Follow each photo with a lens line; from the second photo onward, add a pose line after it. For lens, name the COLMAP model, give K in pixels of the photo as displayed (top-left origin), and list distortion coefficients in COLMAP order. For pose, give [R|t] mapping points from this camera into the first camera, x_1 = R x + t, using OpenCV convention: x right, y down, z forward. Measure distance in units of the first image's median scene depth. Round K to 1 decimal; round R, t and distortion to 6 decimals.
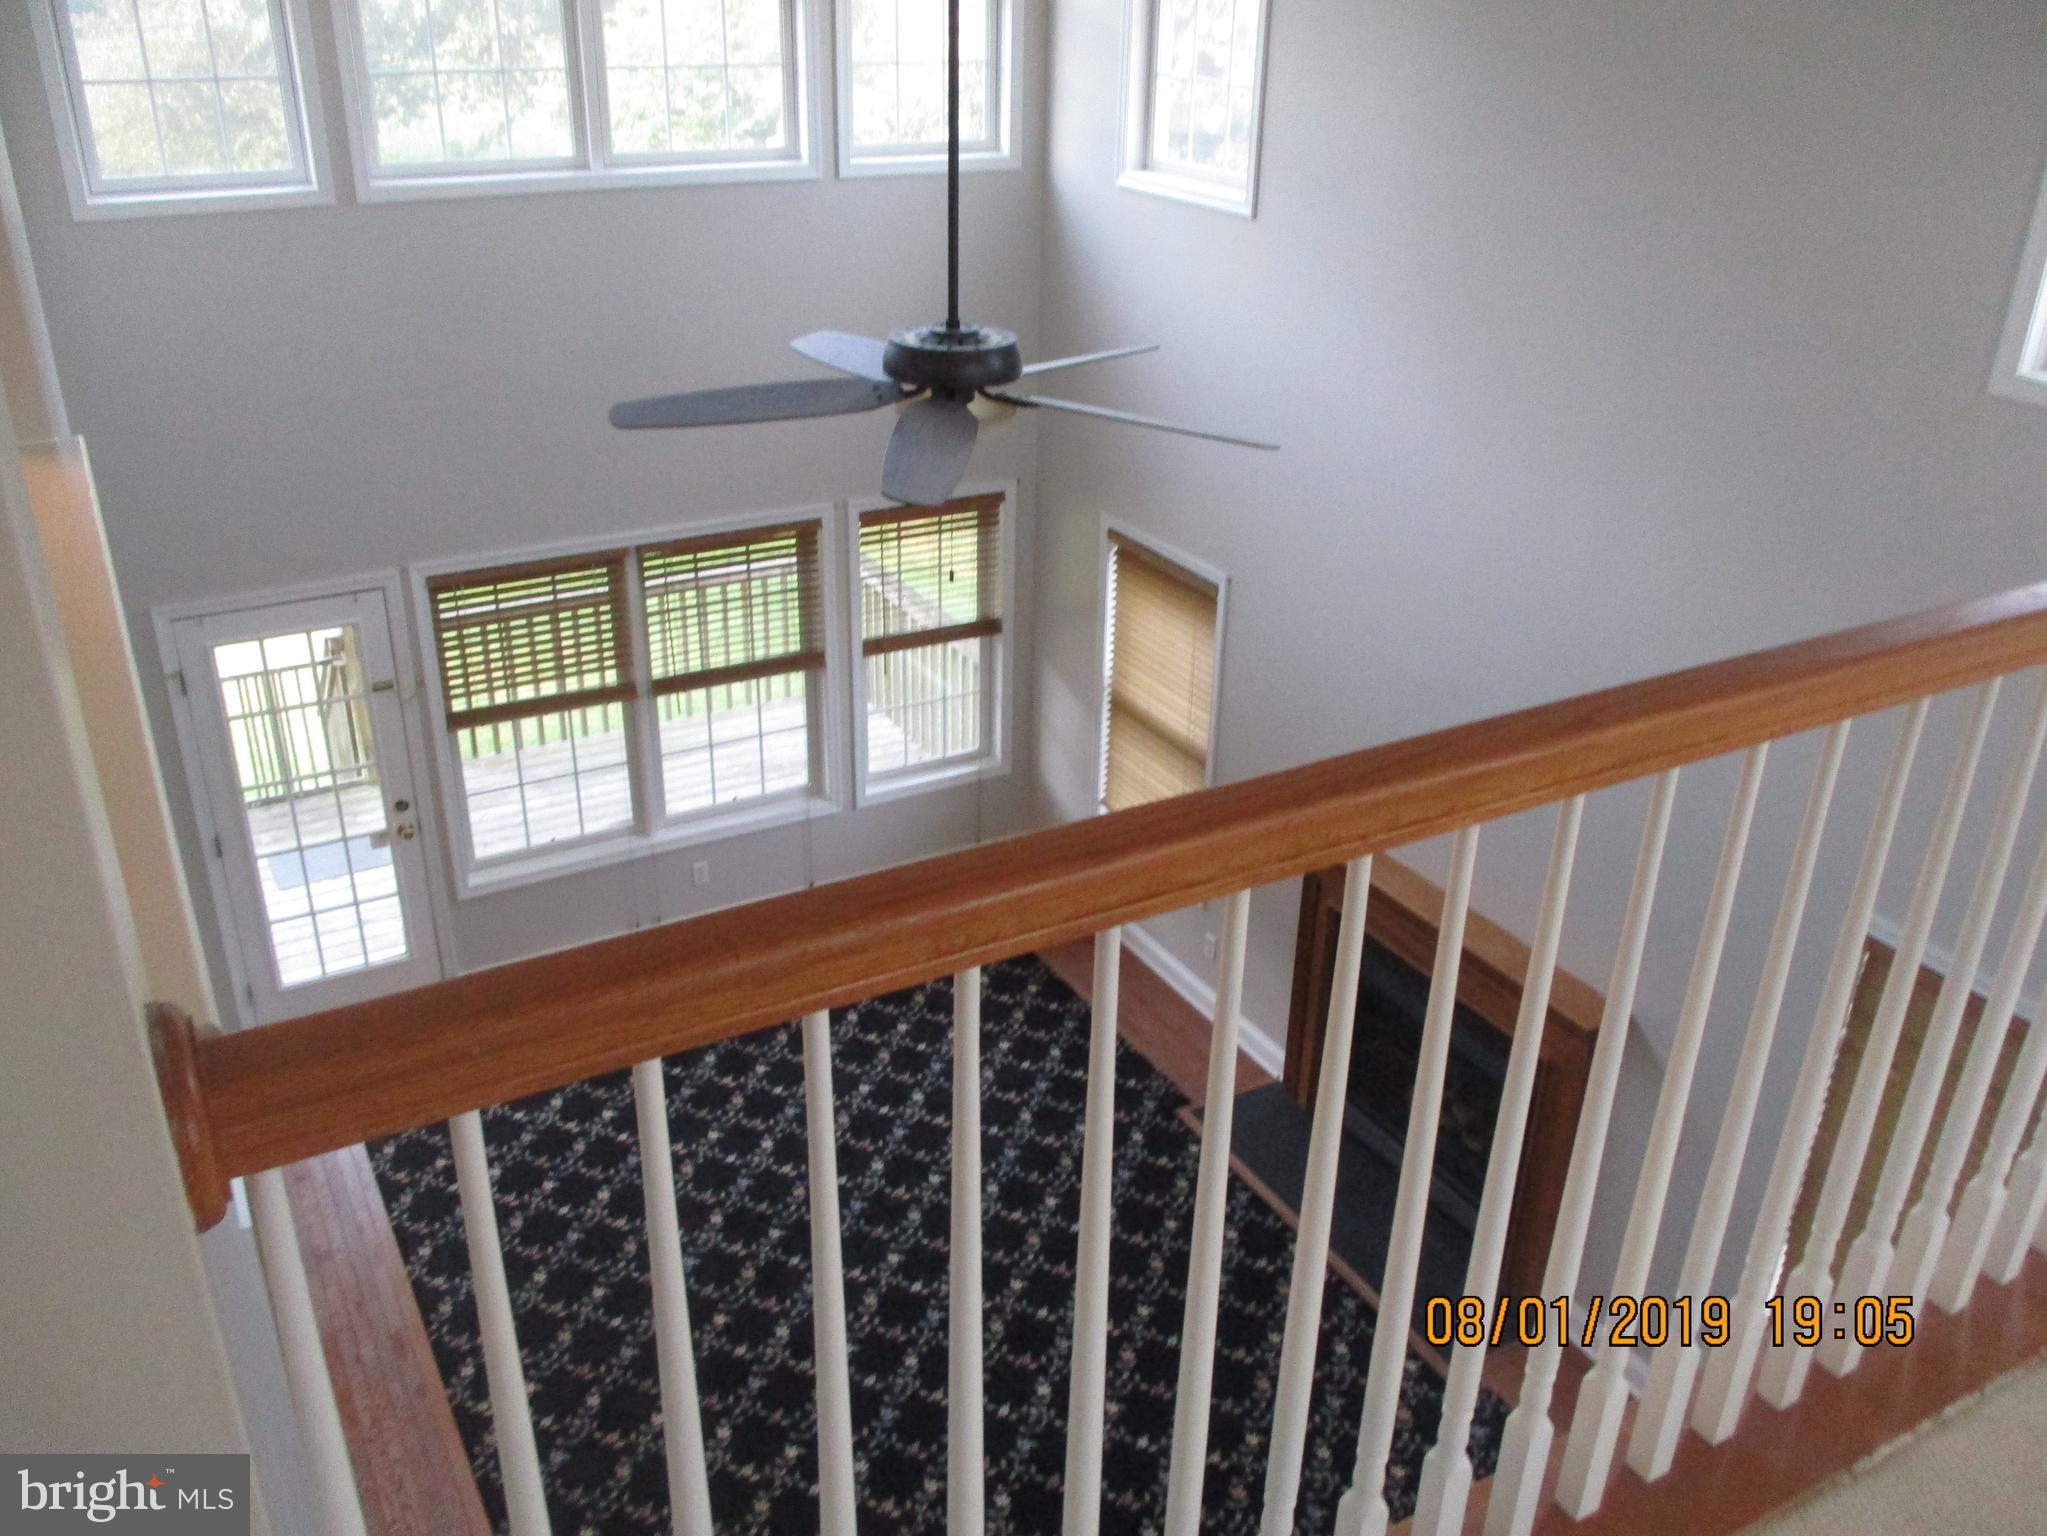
lens RADIAL K [[1721.6, 0, 1020.1], [0, 1721.6, 763.1], [0, 0, 1]] dist [-0.012505, 0.009753]
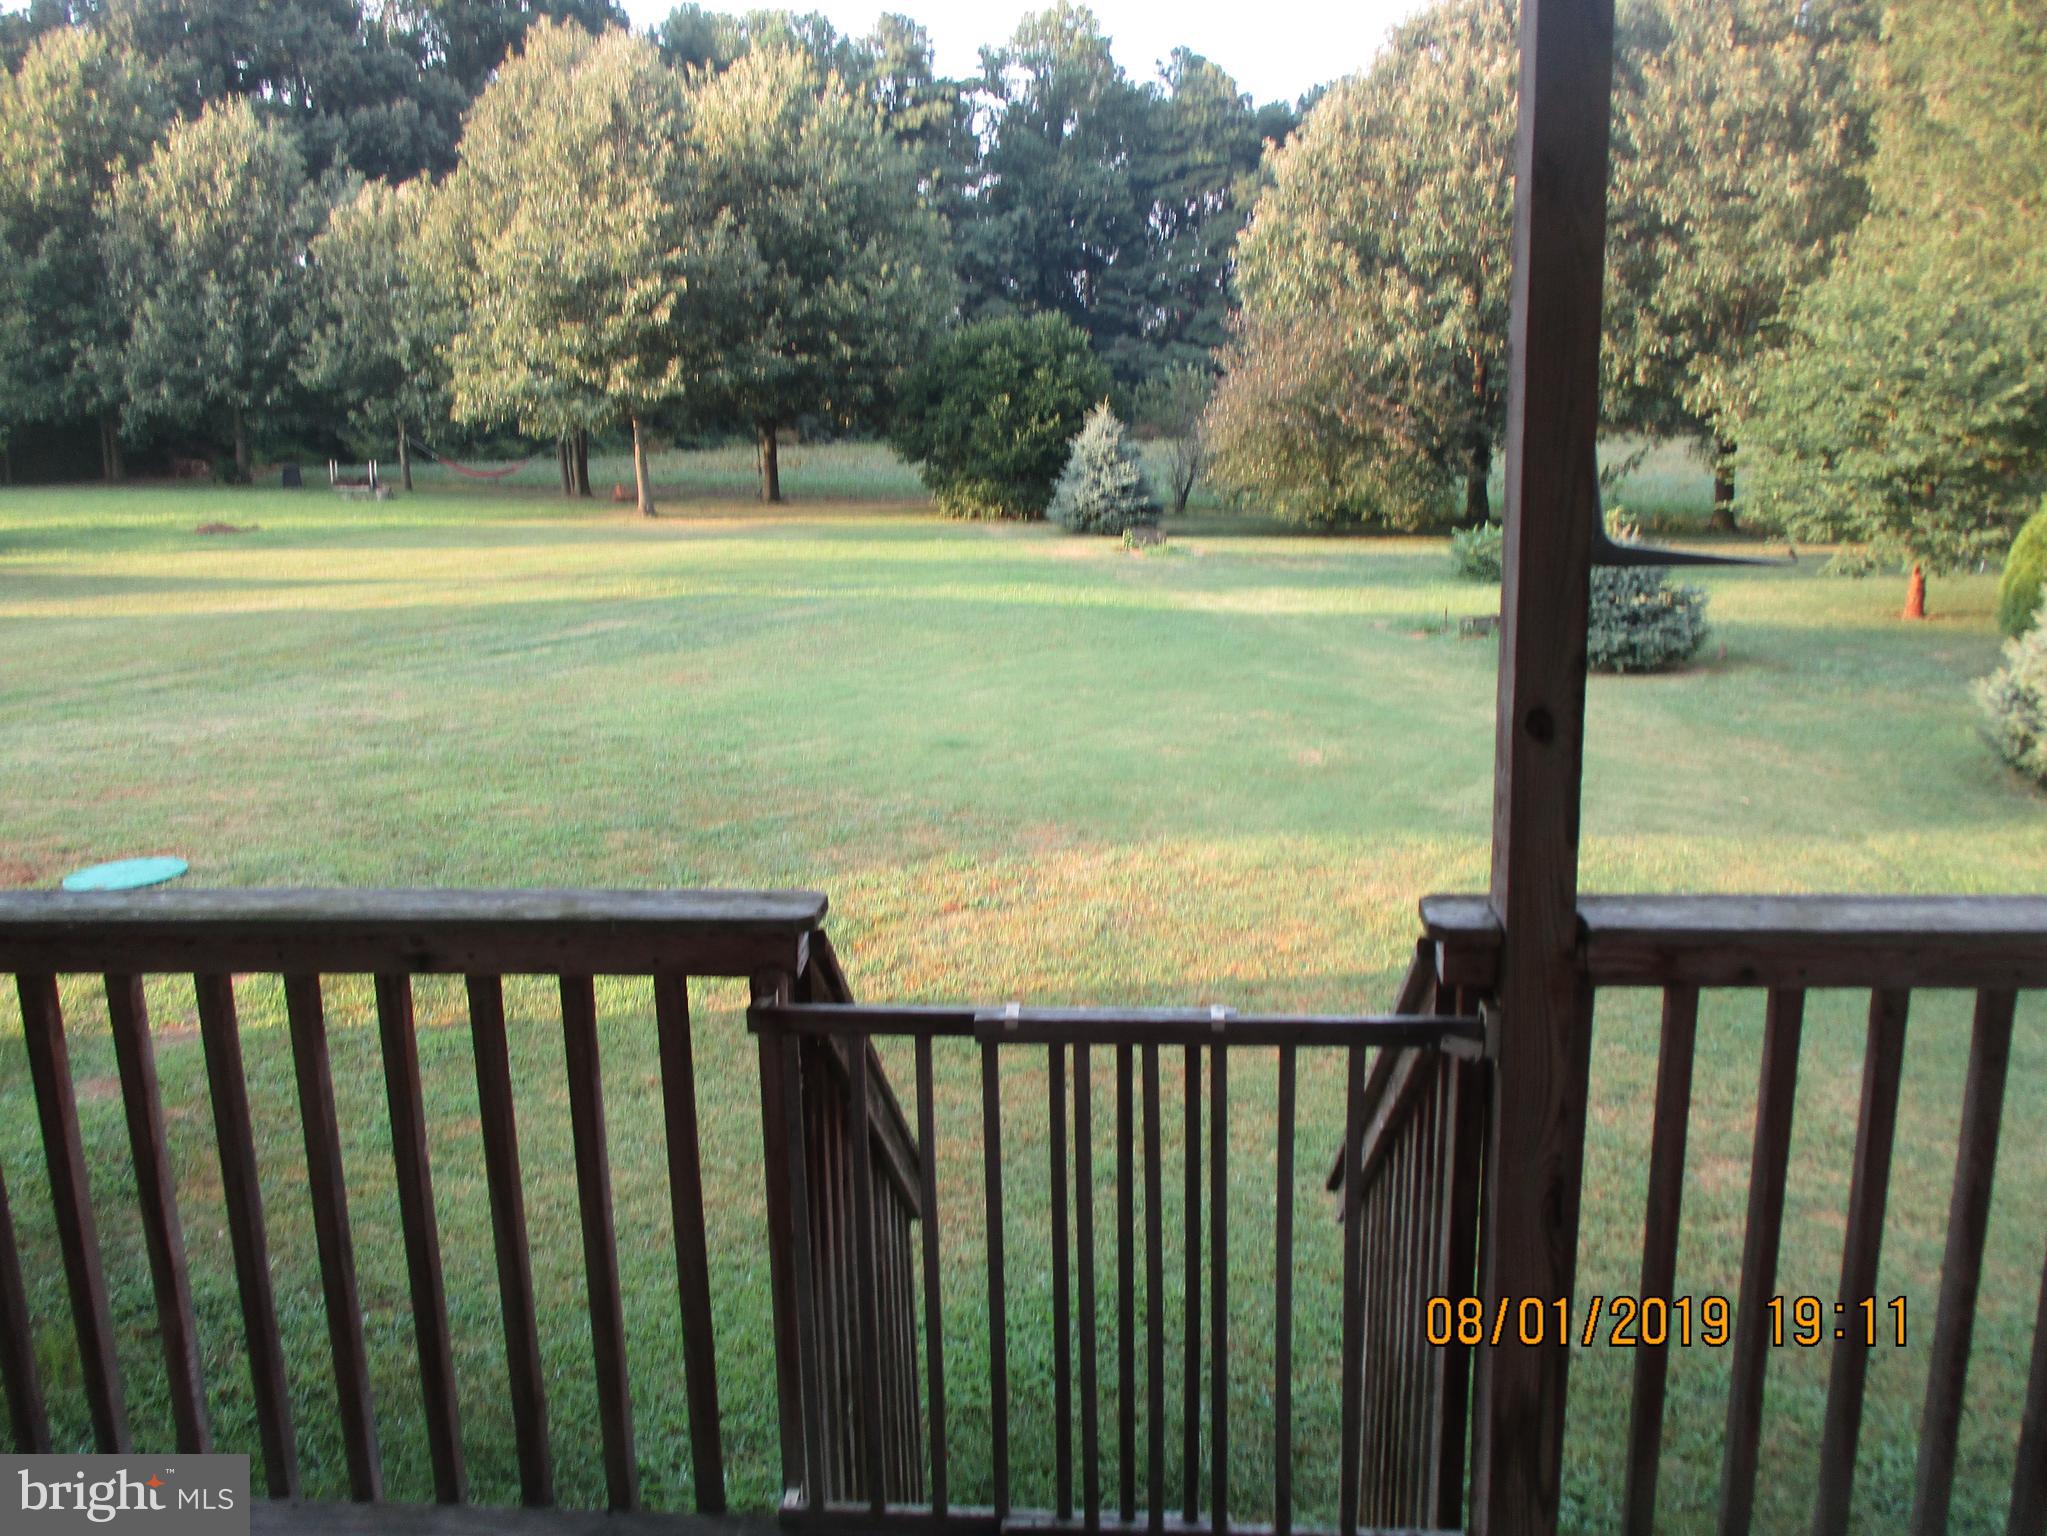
lens RADIAL K [[1721.6, 0, 1022.8], [0, 1721.6, 768.2], [0, 0, 1]] dist [-0.012505, 0.009753]
pose [[0.833003, 0.086982, -0.546389, -0.098670], [-0.208979, 0.963873, -0.165158, -0.013412], [0.512283, 0.251760, 0.821086, 0.235715]]
